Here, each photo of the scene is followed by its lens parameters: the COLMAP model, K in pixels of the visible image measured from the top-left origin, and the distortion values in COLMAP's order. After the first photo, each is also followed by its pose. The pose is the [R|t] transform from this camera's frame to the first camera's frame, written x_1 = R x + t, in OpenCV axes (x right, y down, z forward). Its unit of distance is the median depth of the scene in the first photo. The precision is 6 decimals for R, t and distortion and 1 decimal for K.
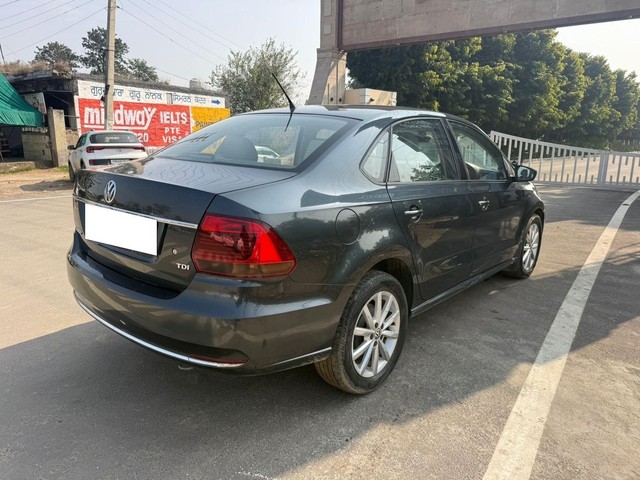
lens RADIAL K [[445.4, 0, 320.0], [0, 445.4, 240.0], [0, 0, 1]] dist [0.014058, -0.031029]
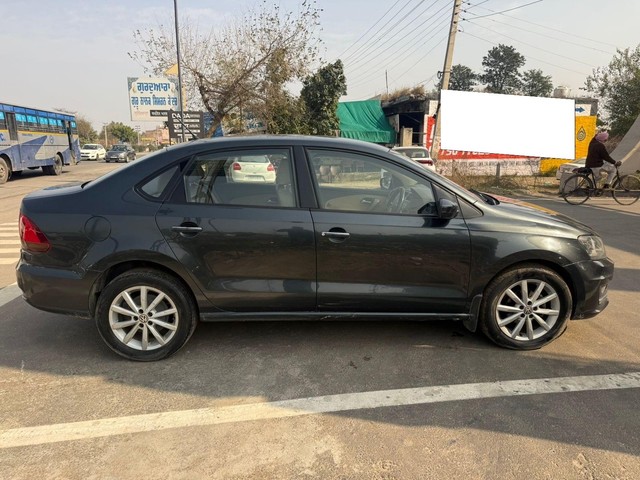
lens RADIAL K [[445.4, 0, 320.0], [0, 445.4, 240.0], [0, 0, 1]] dist [0.014058, -0.031029]
pose [[0.692417, 0.129876, -0.709712, 0.142685], [-0.147468, 0.988375, 0.036997, -0.014057], [0.706267, 0.079043, 0.703520, 0.045757]]
